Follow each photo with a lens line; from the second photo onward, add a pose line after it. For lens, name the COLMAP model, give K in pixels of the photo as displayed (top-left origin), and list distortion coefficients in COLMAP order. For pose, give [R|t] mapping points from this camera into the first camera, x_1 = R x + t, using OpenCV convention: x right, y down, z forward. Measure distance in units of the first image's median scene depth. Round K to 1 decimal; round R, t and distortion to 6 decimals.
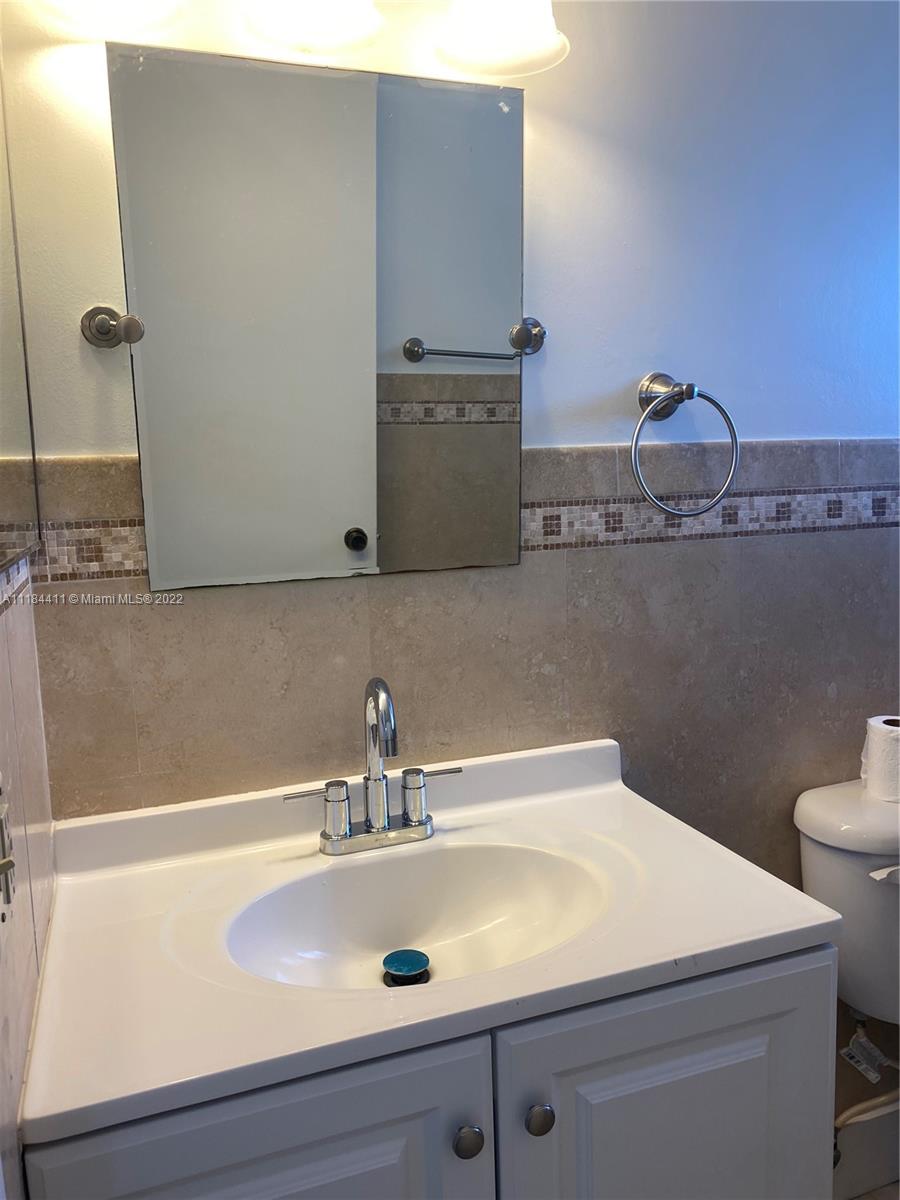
lens RADIAL K [[911.4, 0, 449.6], [0, 911.4, 574.2], [0, 0, 1]] dist [0.061799, -0.001782]
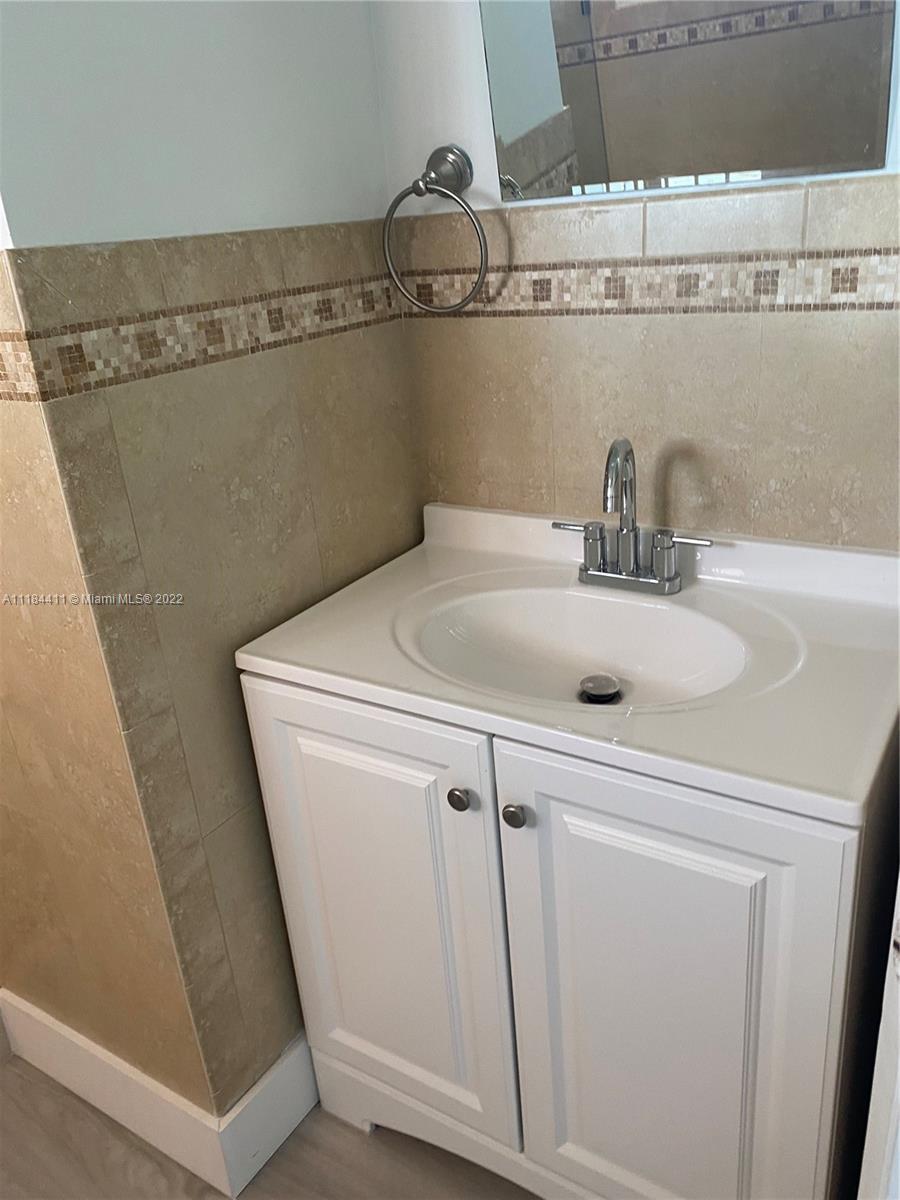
lens RADIAL K [[904.1, 0, 455.6], [0, 904.1, 594.5], [0, 0, 1]] dist [0.010500, -0.012448]
pose [[0.627836, 0.277540, -0.727182, 0.798339], [-0.040327, 0.944610, 0.325707, -0.055375], [0.777301, -0.175166, 0.604252, 0.281657]]
